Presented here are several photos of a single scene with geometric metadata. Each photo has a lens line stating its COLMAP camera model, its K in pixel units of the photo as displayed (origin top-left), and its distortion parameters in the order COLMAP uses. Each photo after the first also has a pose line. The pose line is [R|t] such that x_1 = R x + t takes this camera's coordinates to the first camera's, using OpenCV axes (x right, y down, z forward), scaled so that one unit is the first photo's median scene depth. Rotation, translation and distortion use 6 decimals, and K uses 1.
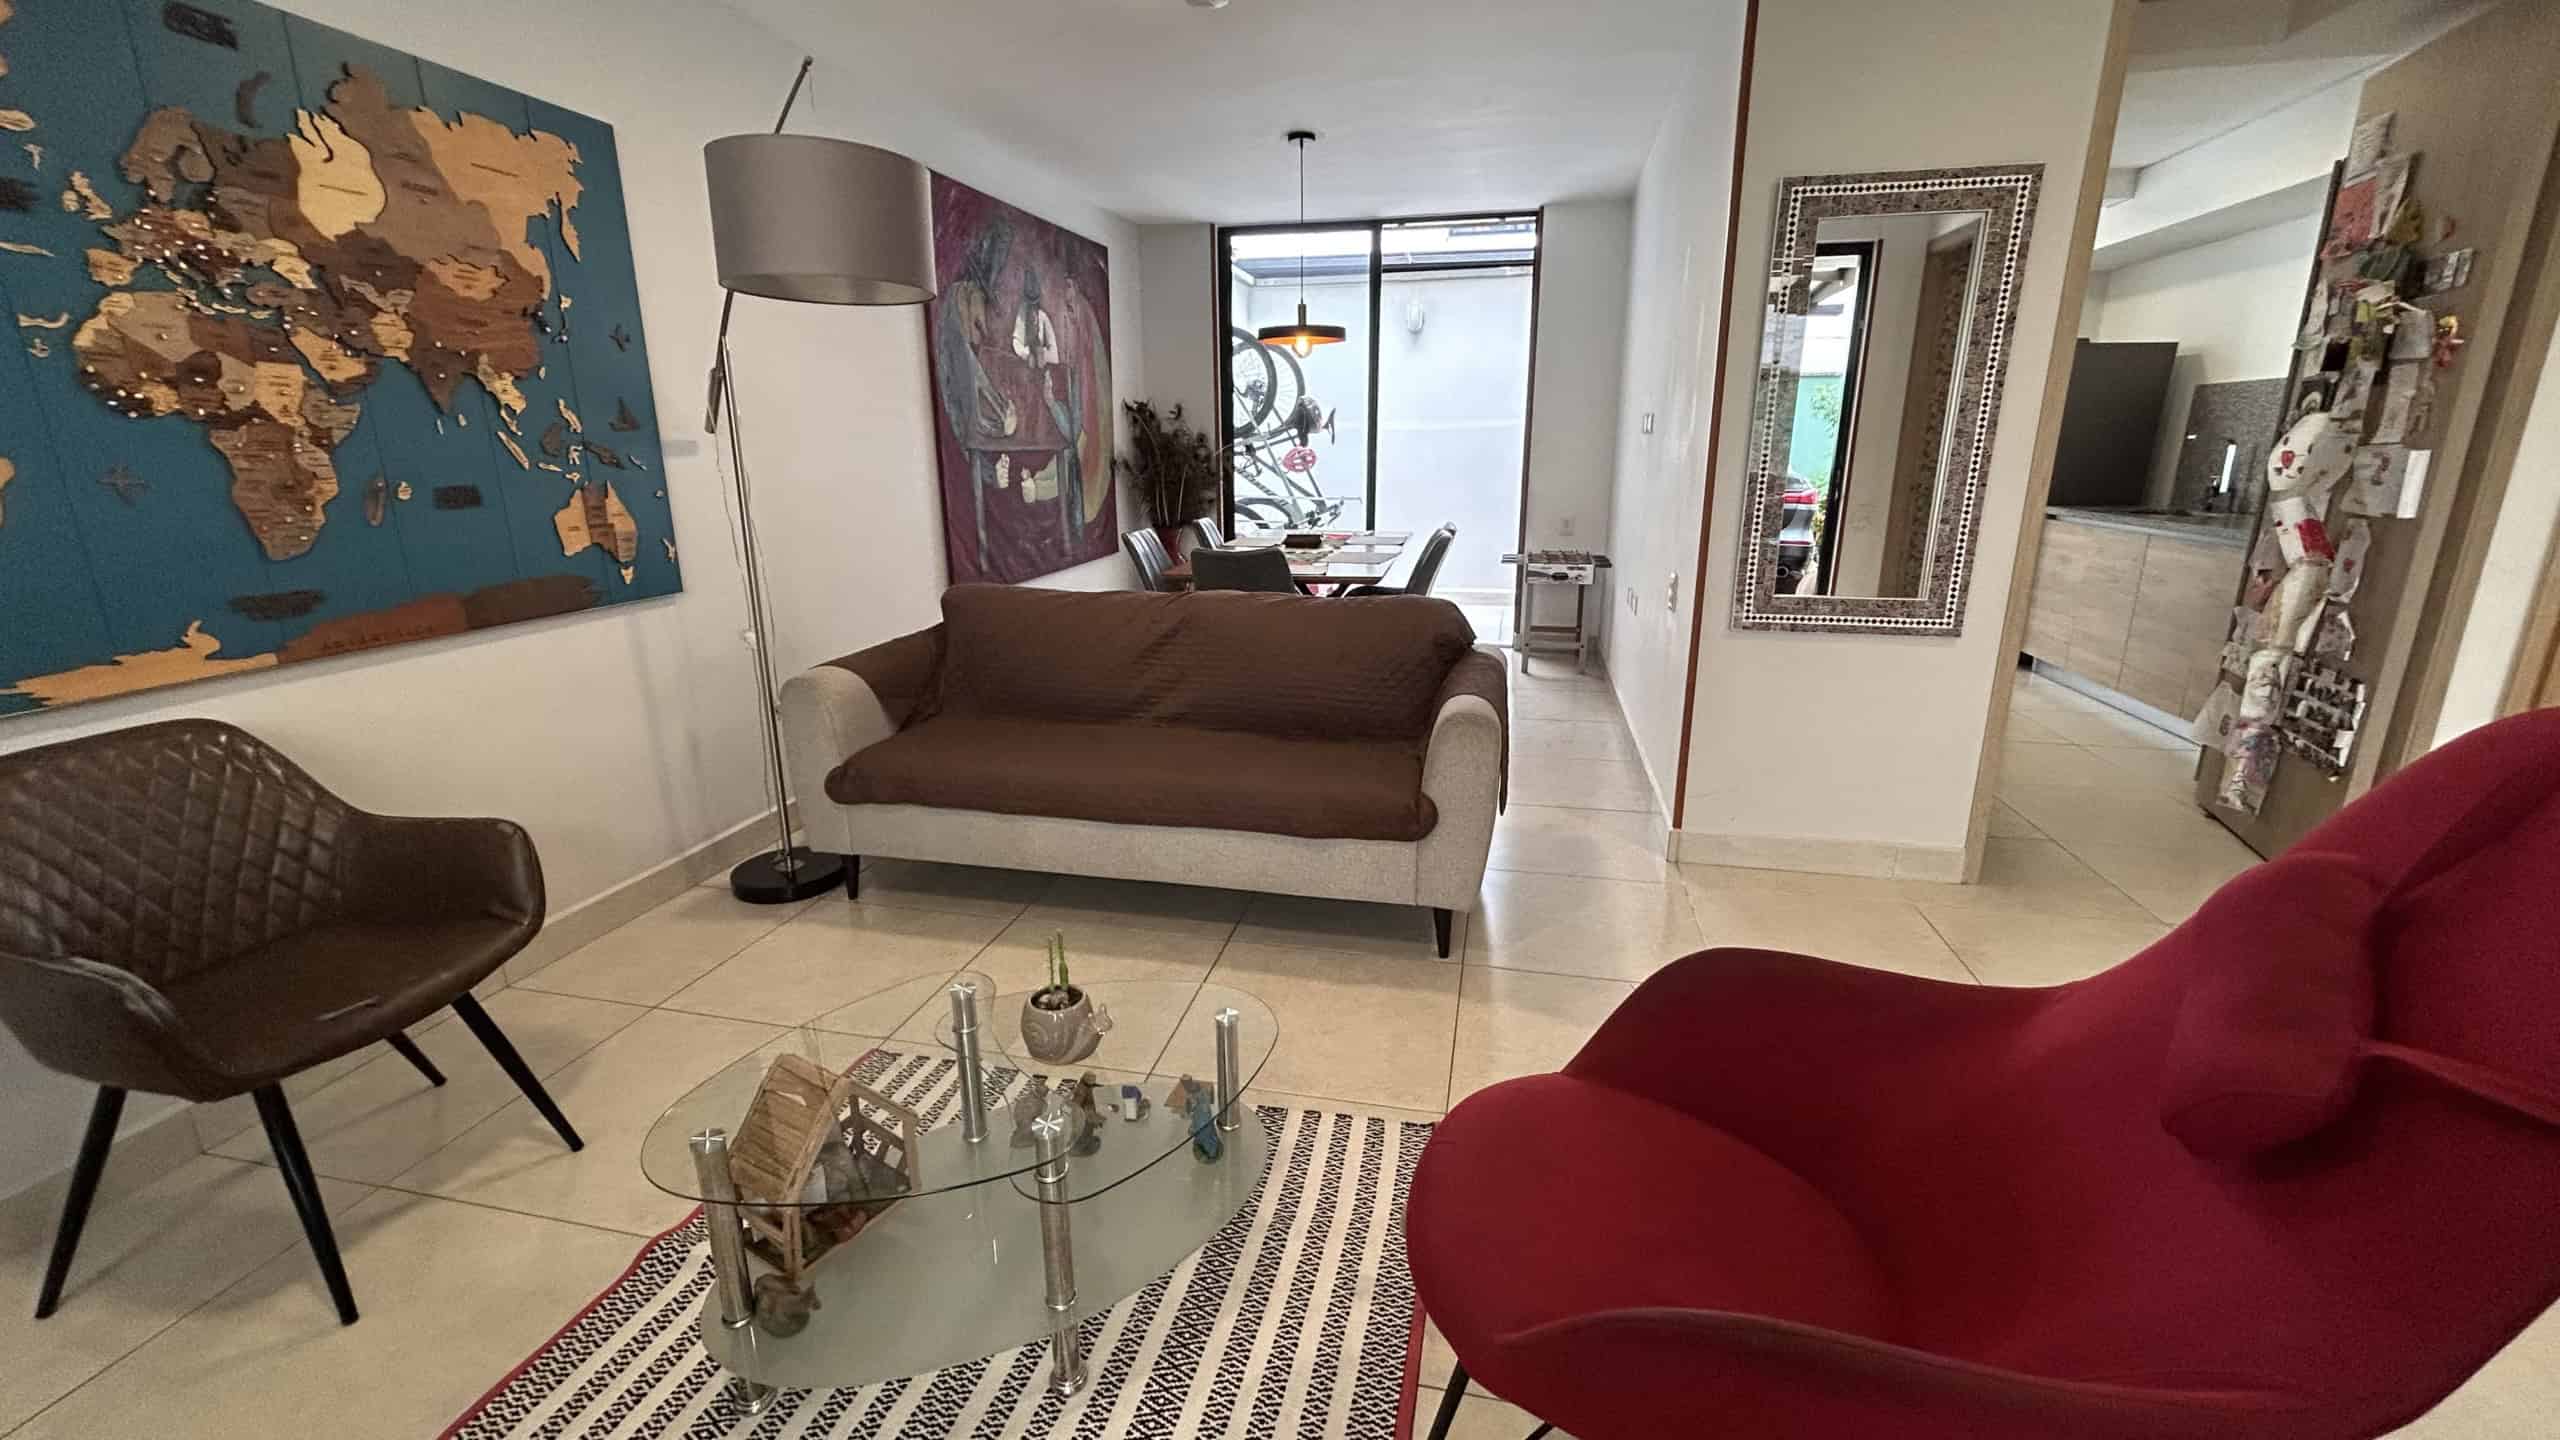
lens RADIAL K [[1038.6, 0, 1280.0], [0, 1038.6, 720.0], [0, 0, 1]] dist [0.007177, -0.000977]
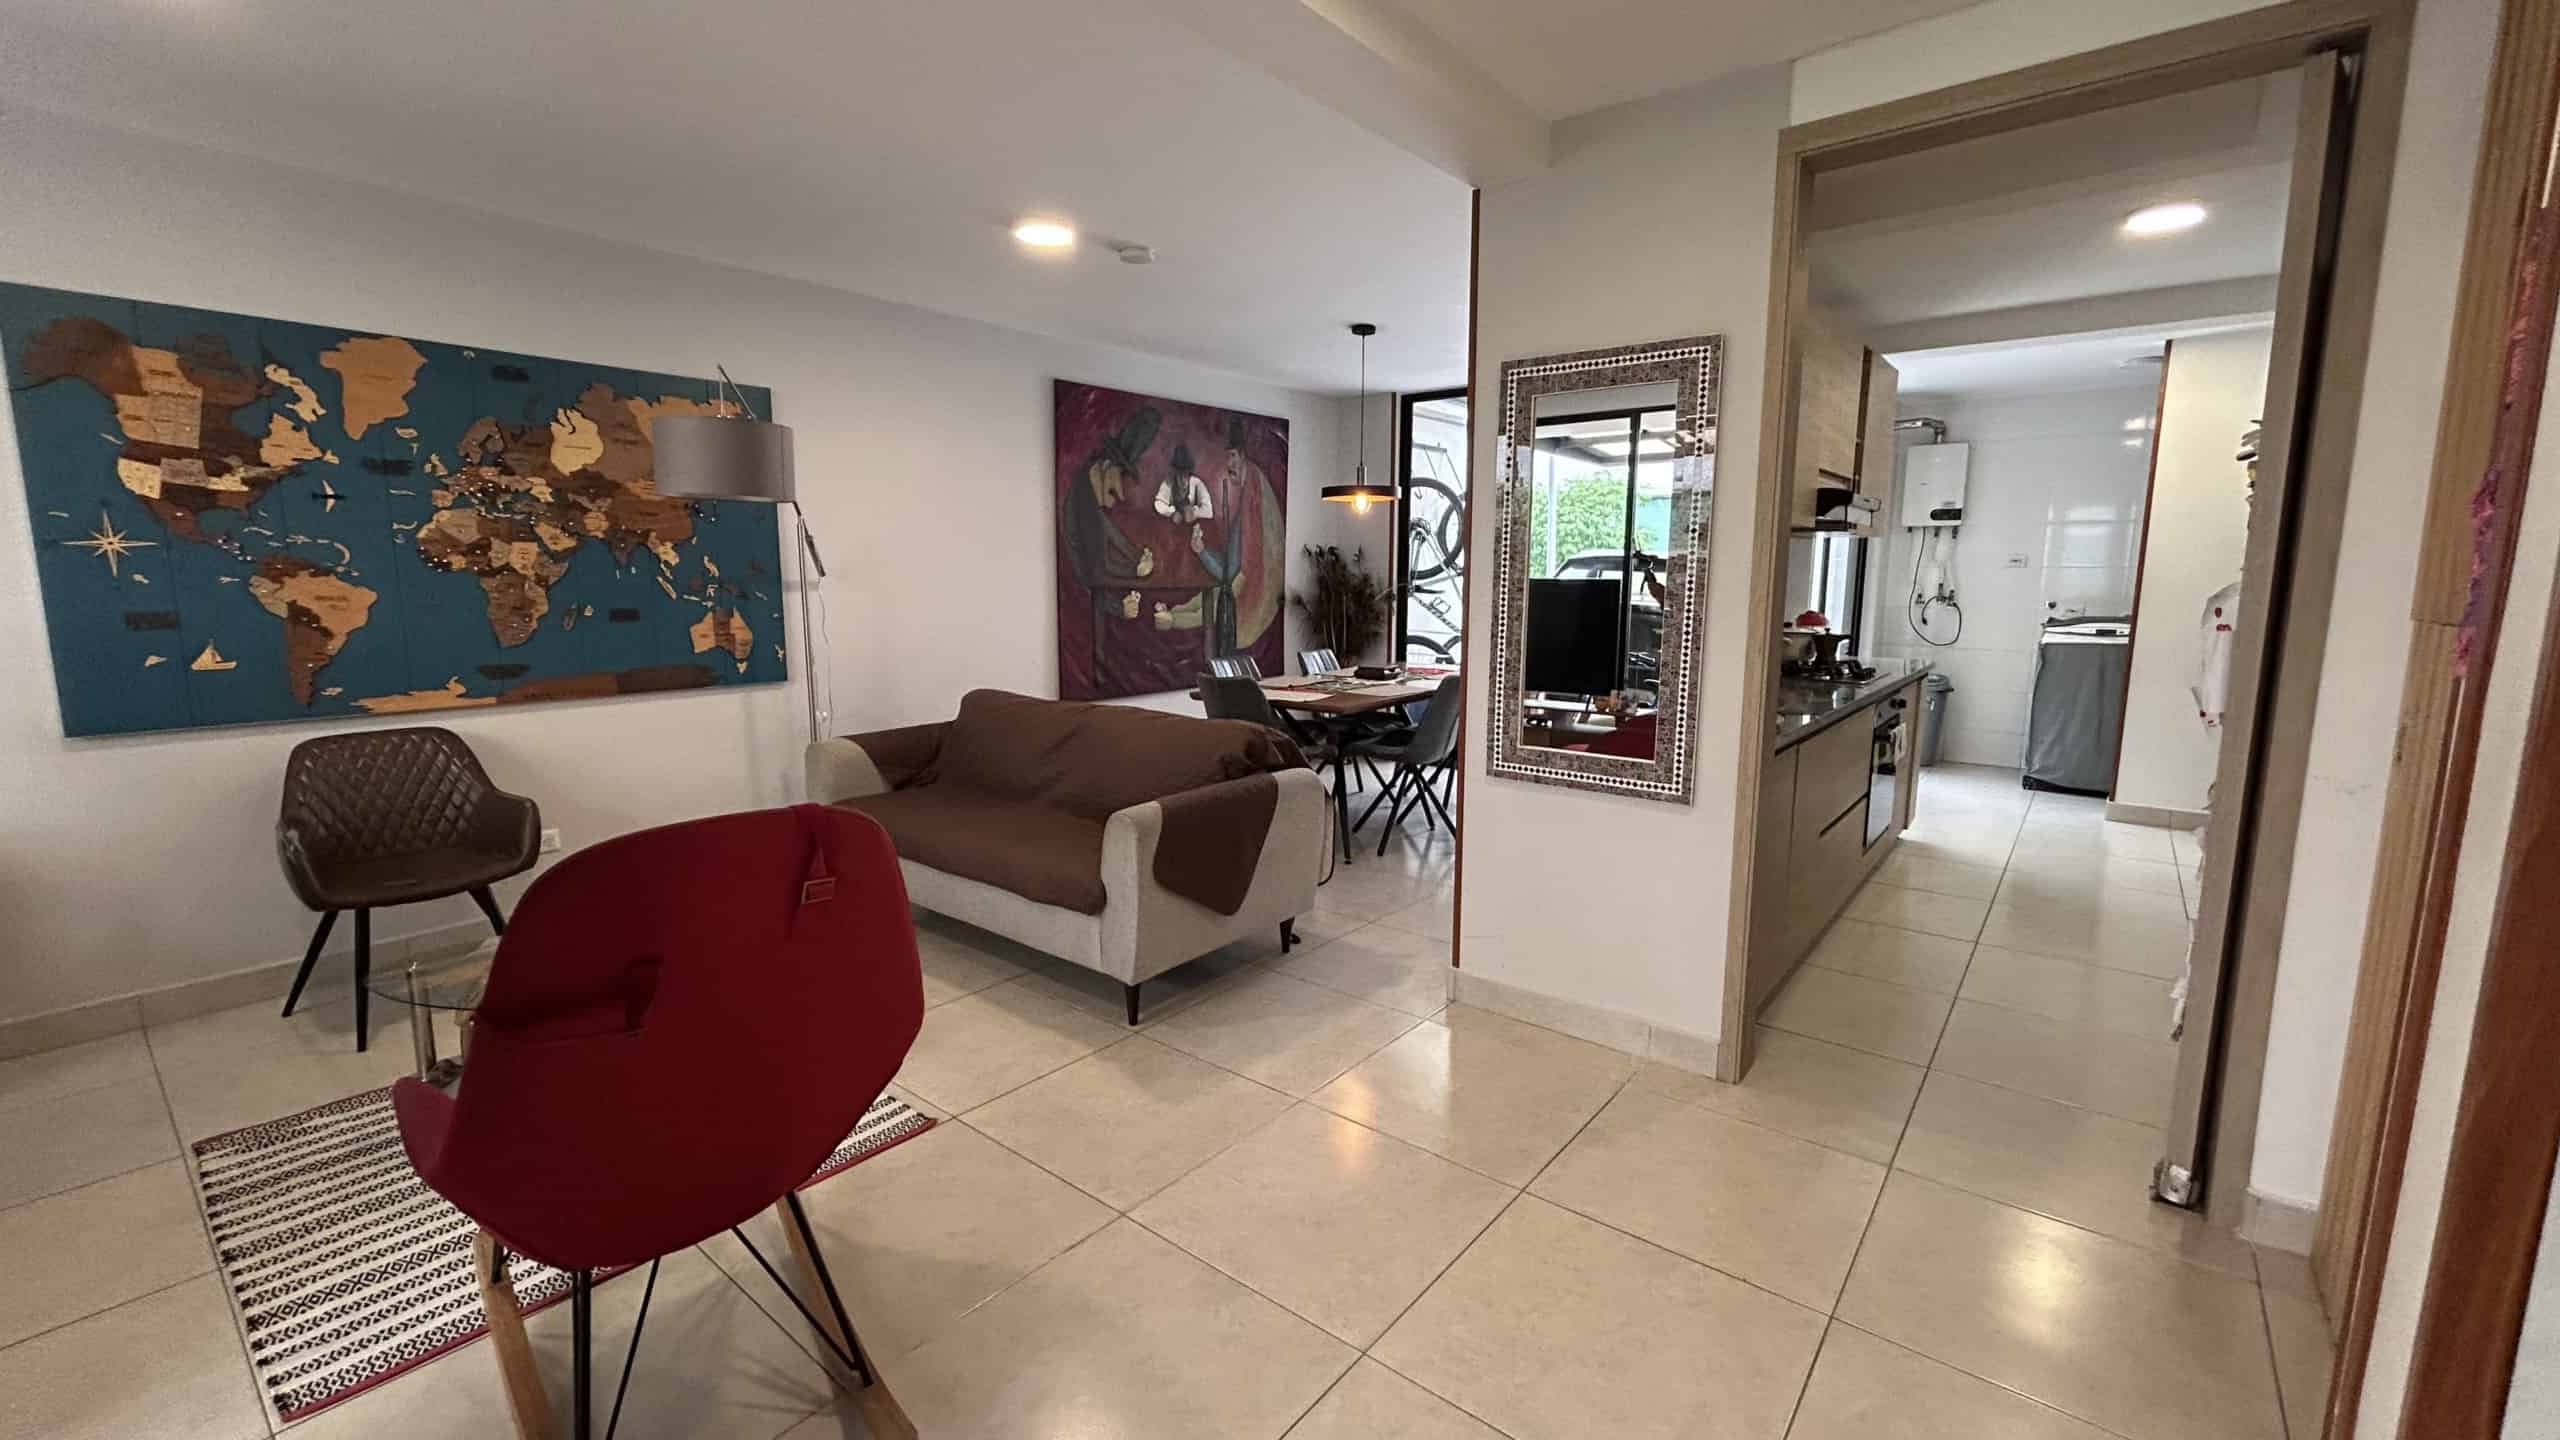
lens RADIAL K [[1029.1, 0, 1275.0], [0, 1029.1, 721.7], [0, 0, 1]] dist [0.007692, -0.003262]
pose [[0.894436, 0.075403, -0.440794, 0.790161], [-0.126038, 0.988229, -0.086702, -0.028318], [0.429068, 0.133106, 0.893411, -0.010758]]
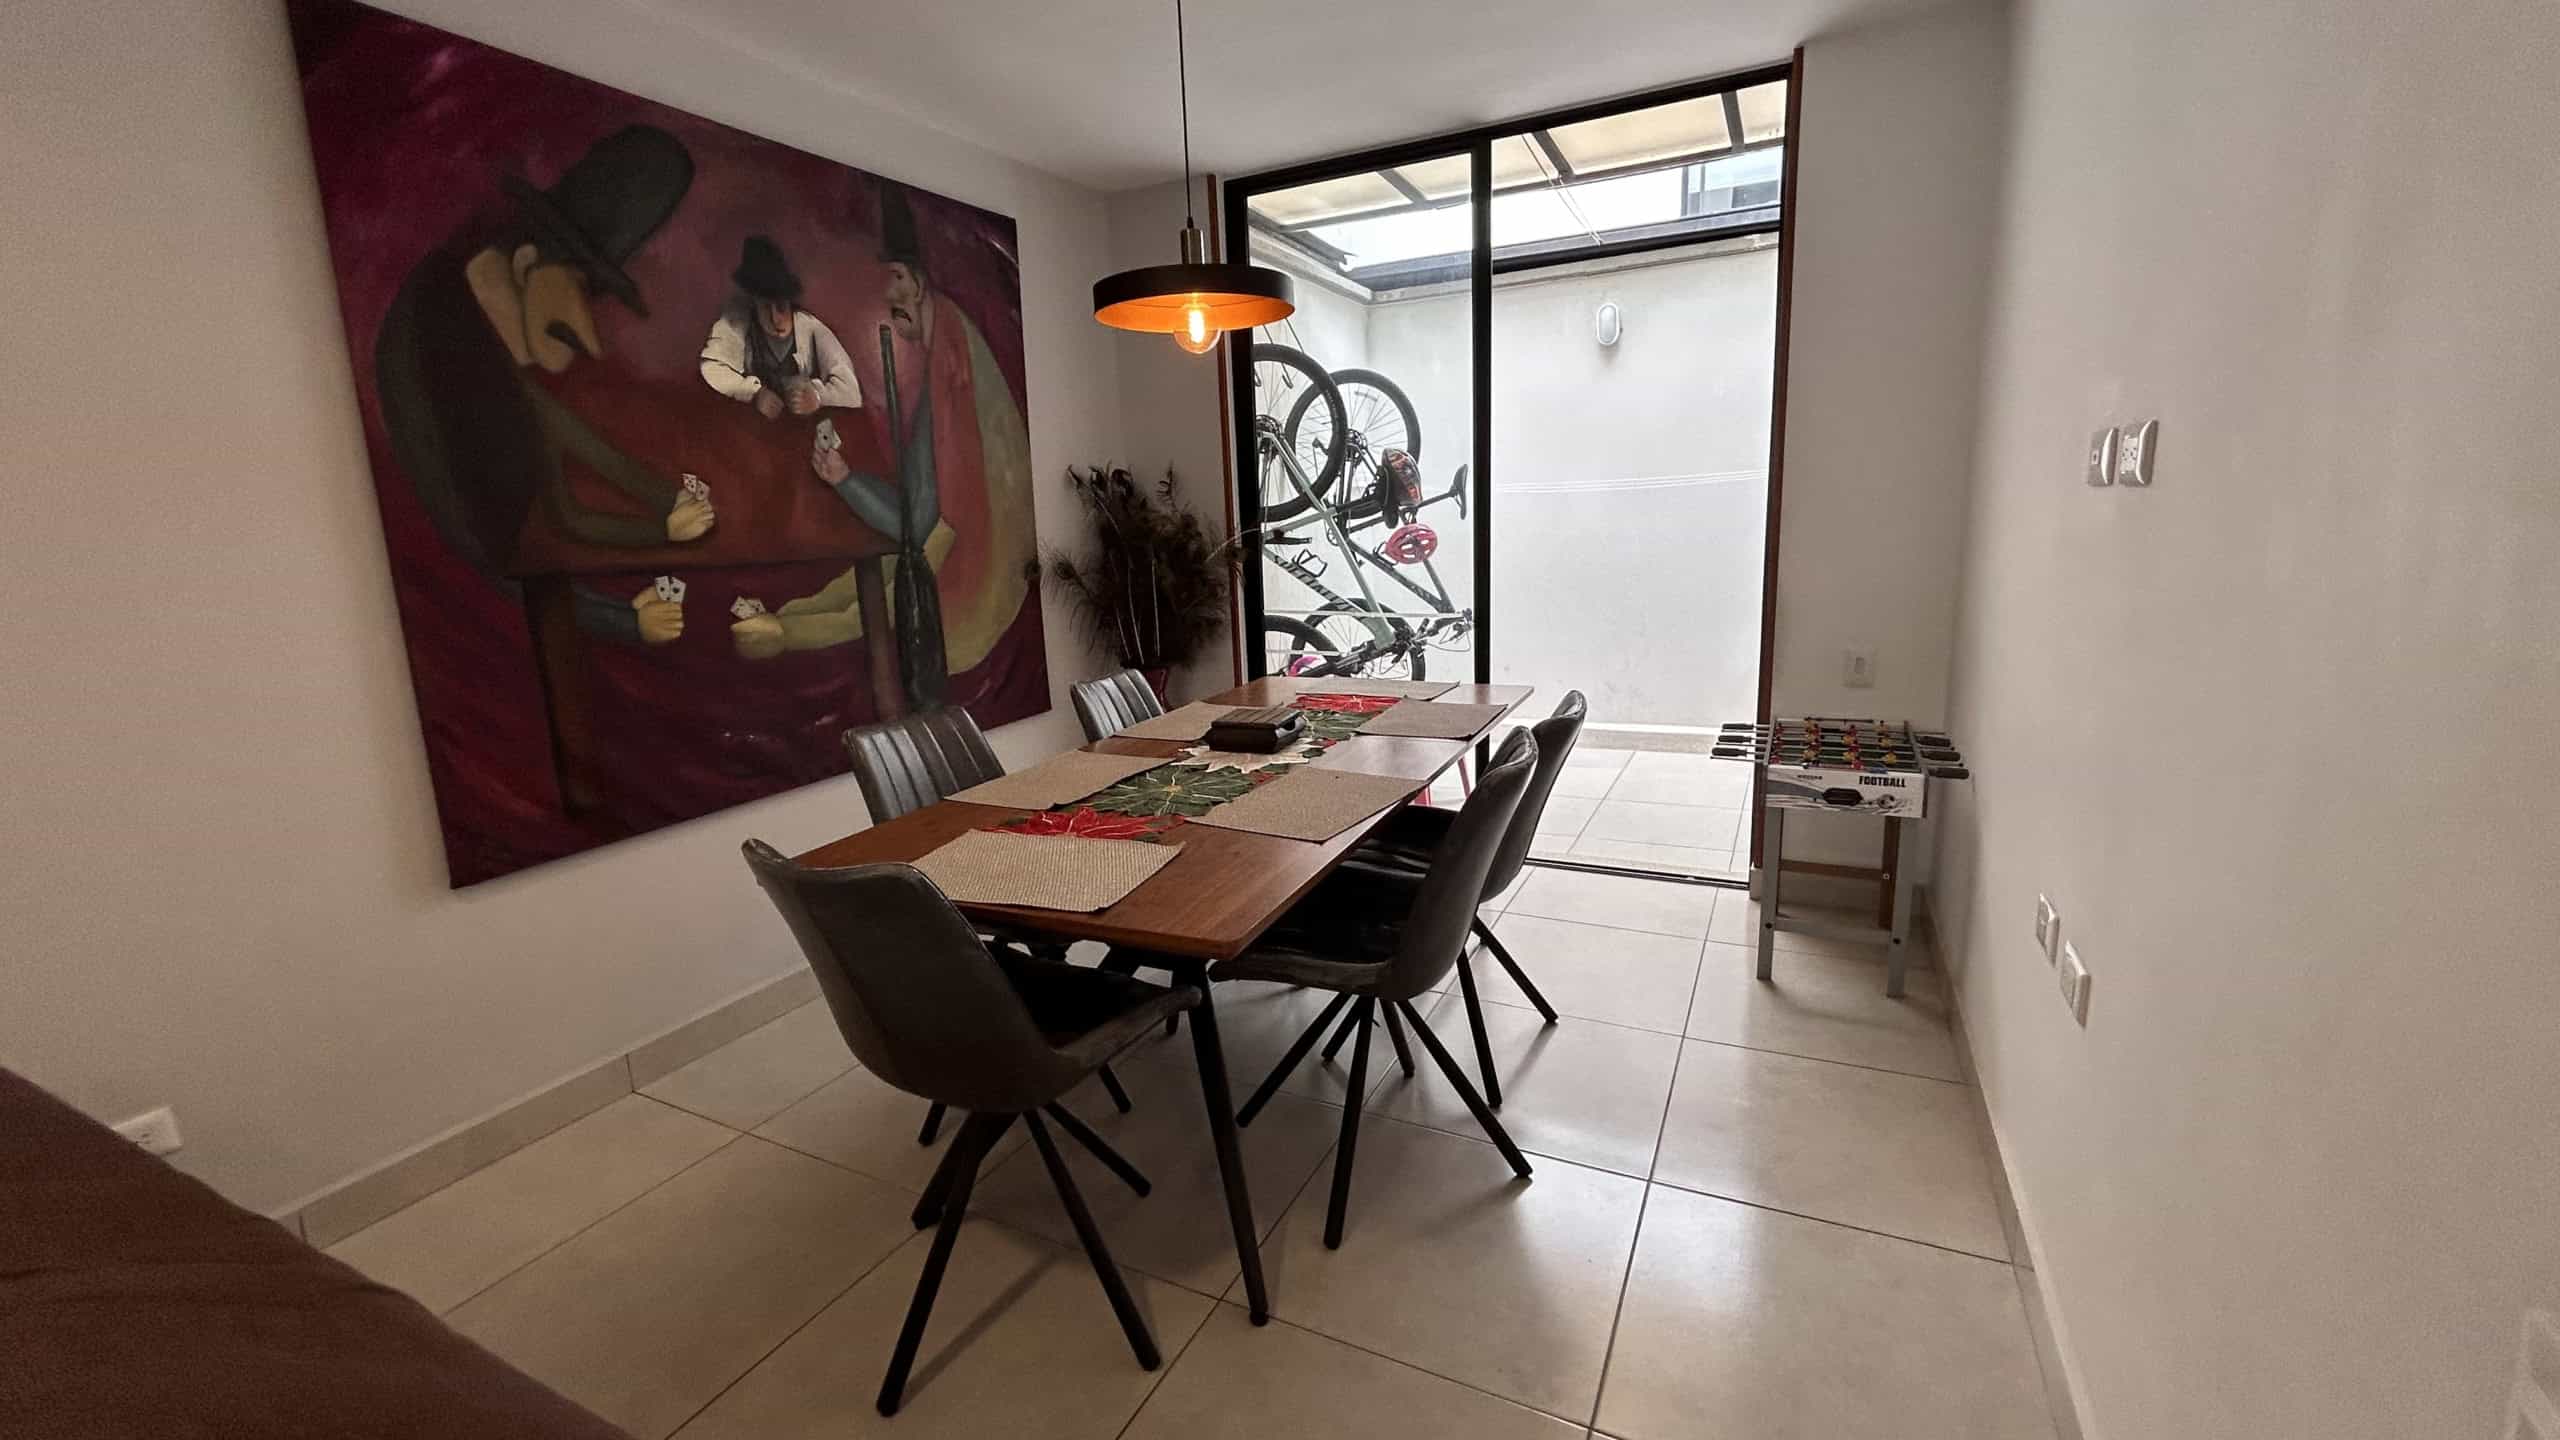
lens RADIAL K [[1033.4, 0, 1273.2], [0, 1033.4, 724.3], [0, 0, 1]] dist [-0.011623, -0.000073]
pose [[0.967788, 0.014762, -0.251334, 0.294833], [-0.029462, 0.998061, -0.054826, -0.290563], [0.250037, 0.060465, 0.966346, 1.041594]]
